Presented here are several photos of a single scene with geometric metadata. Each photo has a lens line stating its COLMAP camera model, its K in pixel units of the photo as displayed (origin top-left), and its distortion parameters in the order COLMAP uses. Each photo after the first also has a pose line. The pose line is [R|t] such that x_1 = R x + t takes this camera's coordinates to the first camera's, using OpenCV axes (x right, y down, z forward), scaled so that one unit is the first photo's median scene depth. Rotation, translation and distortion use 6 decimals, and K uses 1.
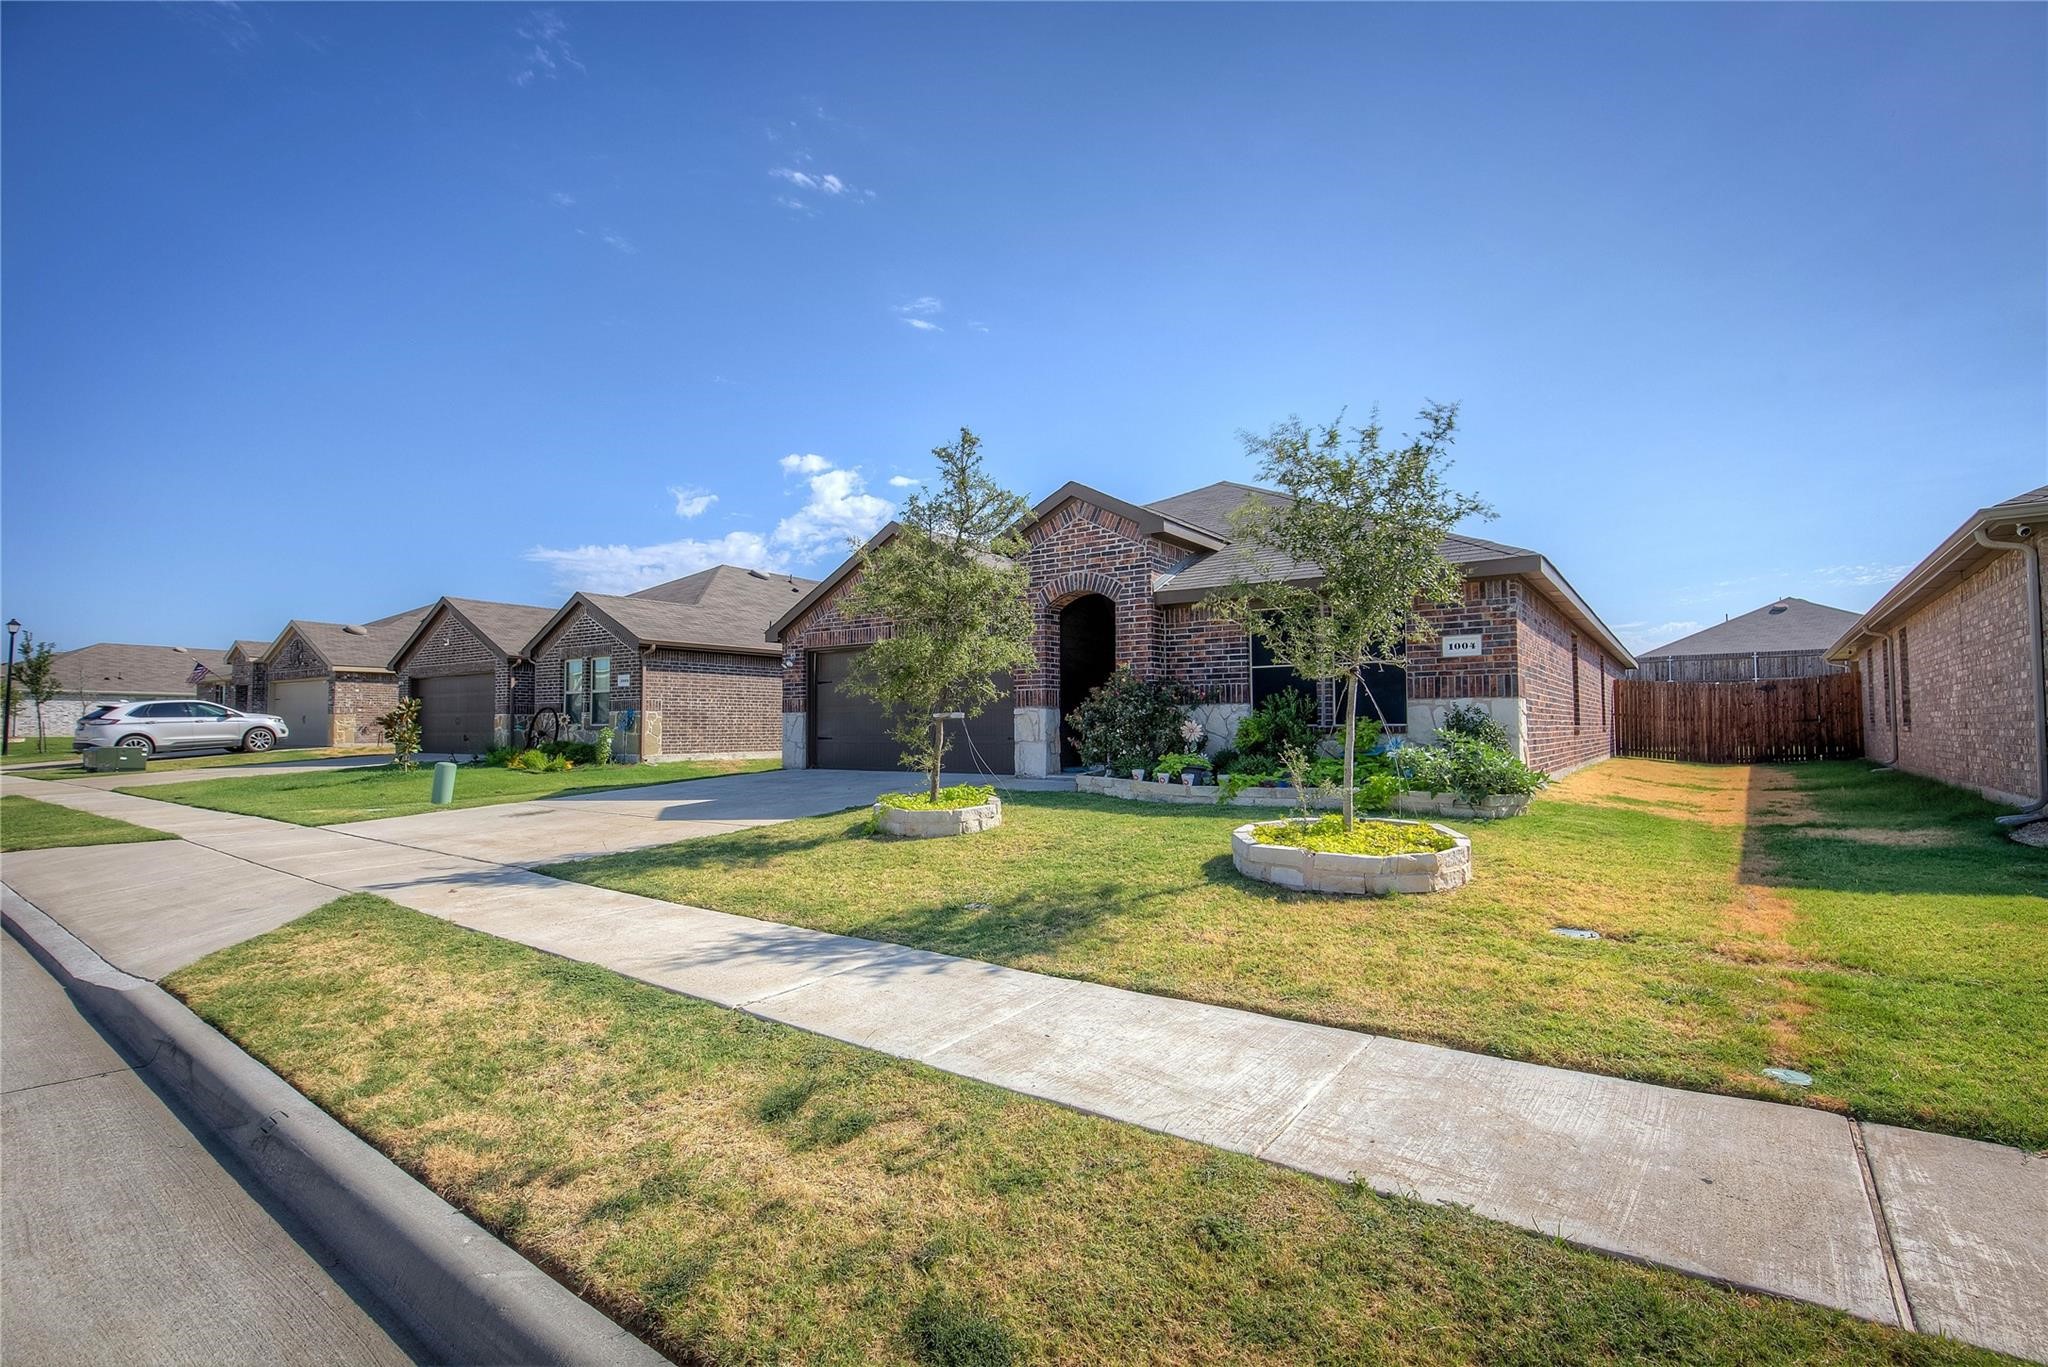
lens RADIAL K [[931.0, 0, 1020.6], [0, 931.0, 661.4], [0, 0, 1]] dist [0.000132, 0.000148]
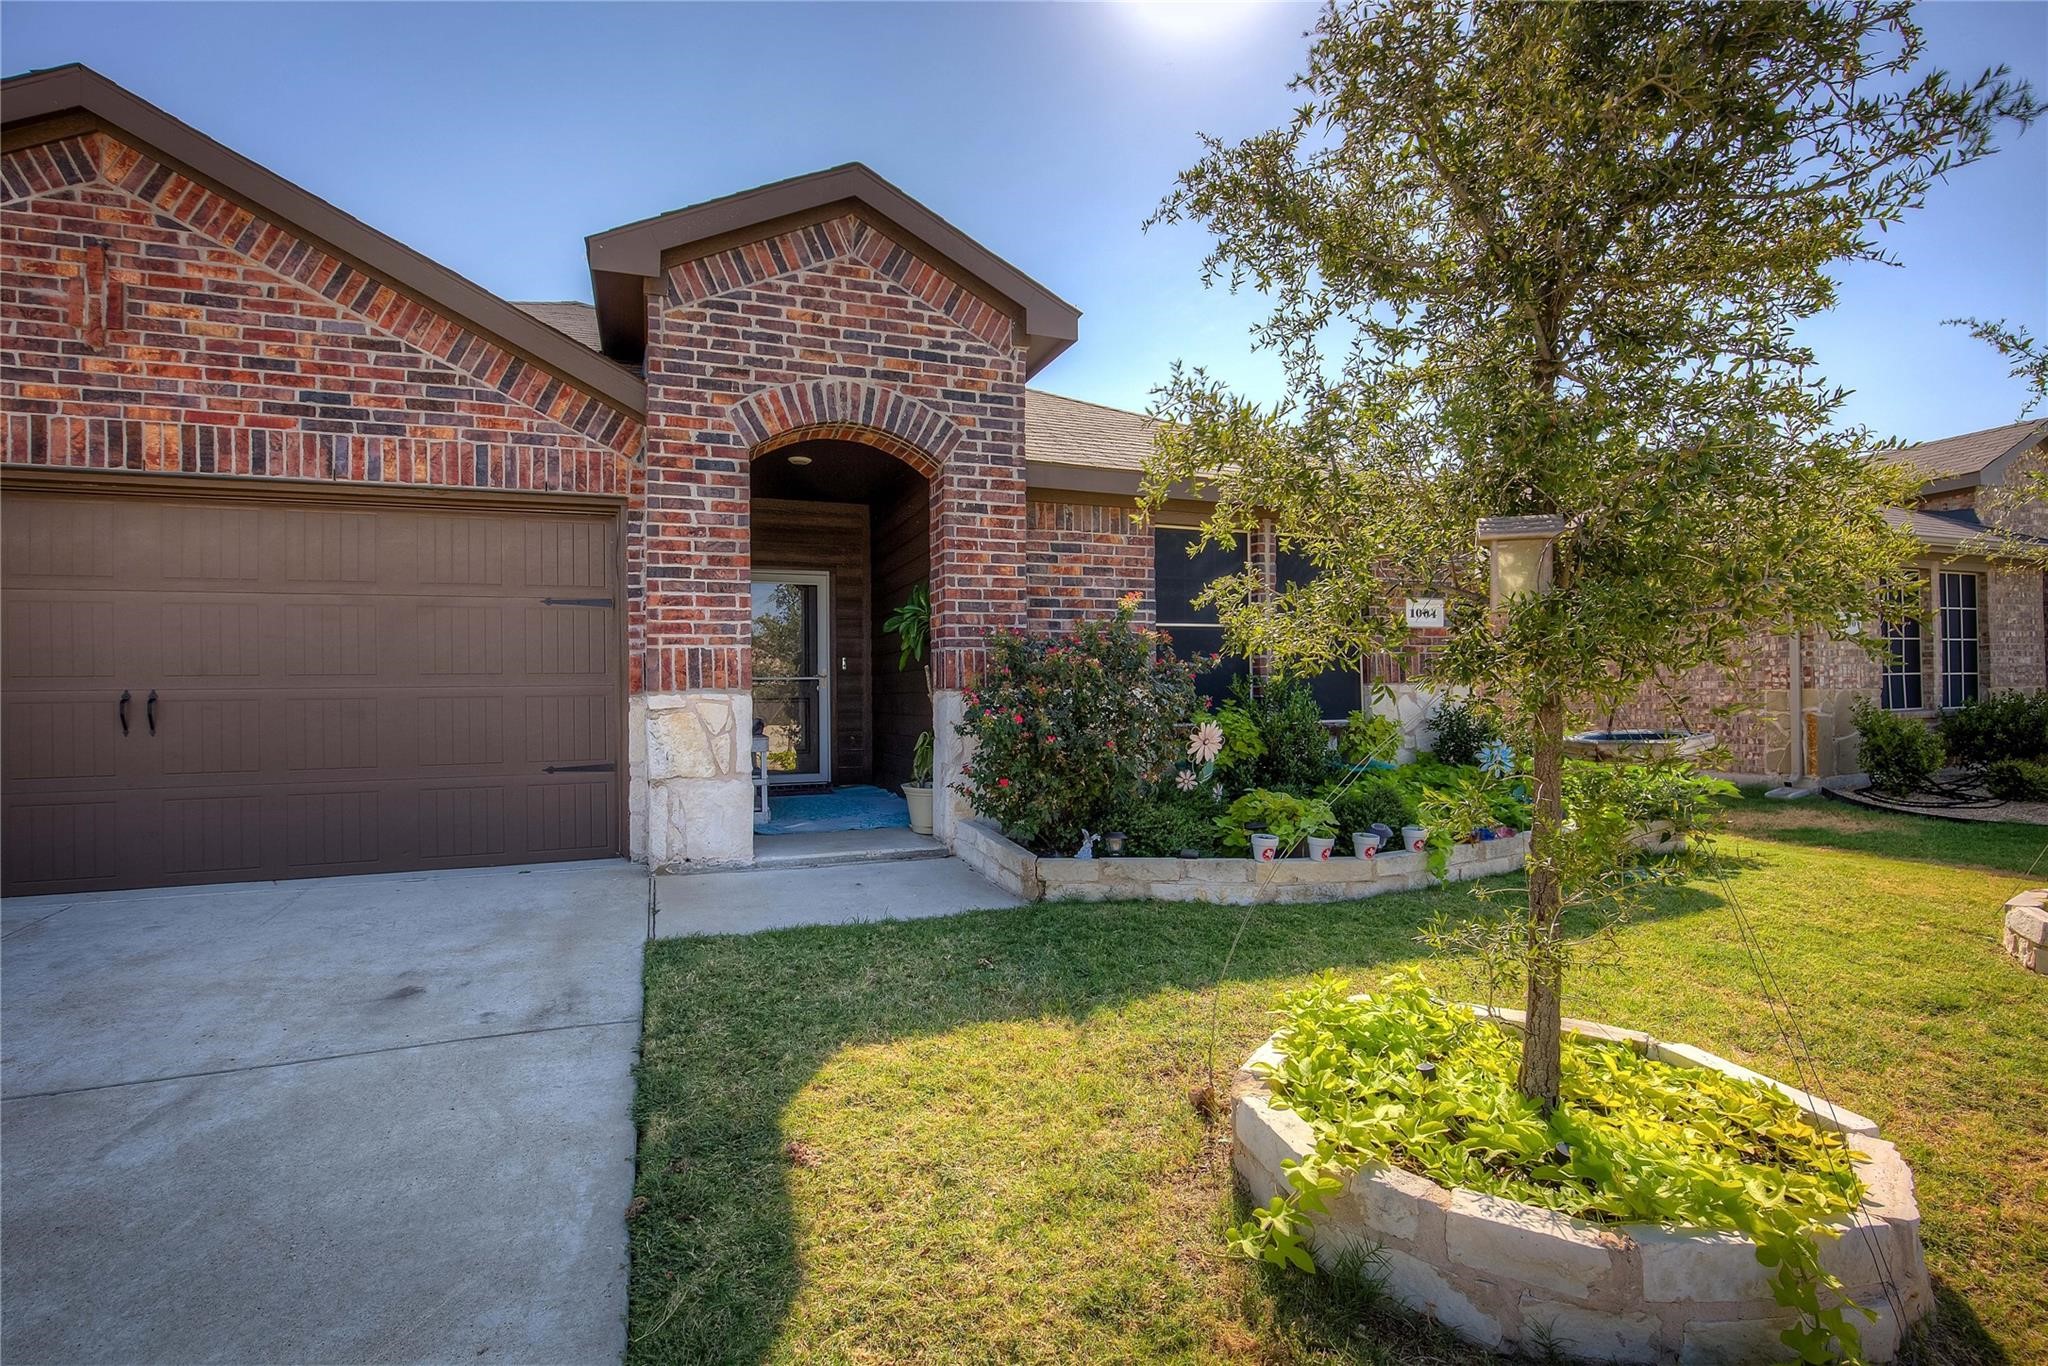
lens RADIAL K [[939.9, 0, 1026.1], [0, 939.9, 689.3], [0, 0, 1]] dist [-0.028631, 0.000884]
pose [[0.543518, 0.002636, 0.839393, -0.200951], [-0.049725, 0.998340, 0.029062, 0.023695], [-0.837924, -0.057534, 0.542747, 0.535386]]
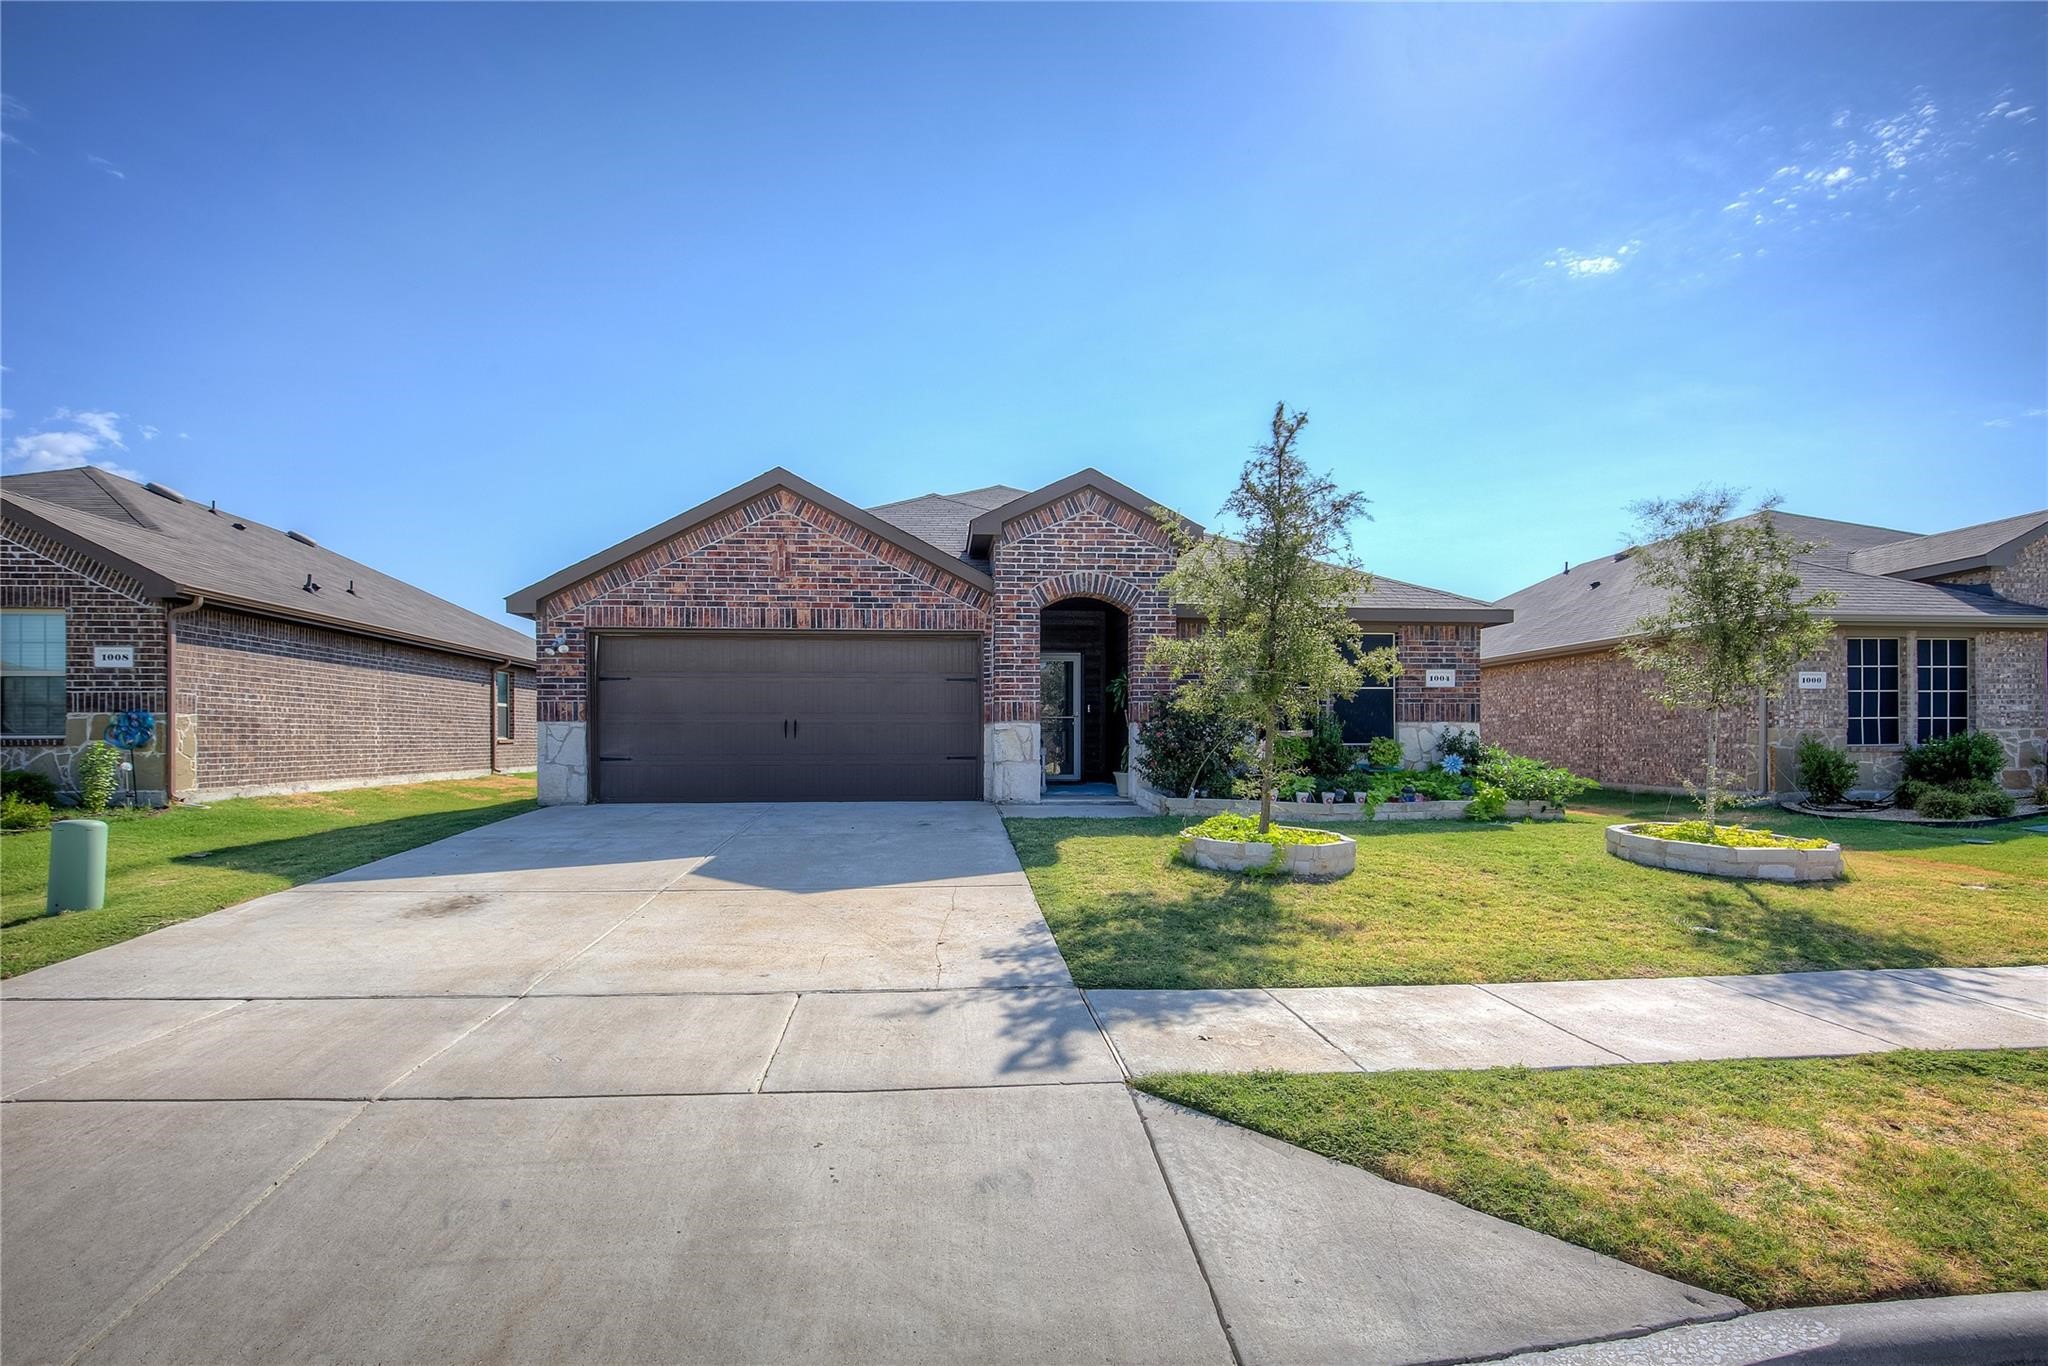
lens RADIAL K [[939.9, 0, 1026.1], [0, 939.9, 689.3], [0, 0, 1]] dist [-0.028631, 0.000884]
pose [[0.751590, 0.039902, 0.658423, -0.442877], [-0.049823, 0.998751, -0.003654, 0.017555], [-0.657747, -0.030058, 0.752639, 0.279653]]
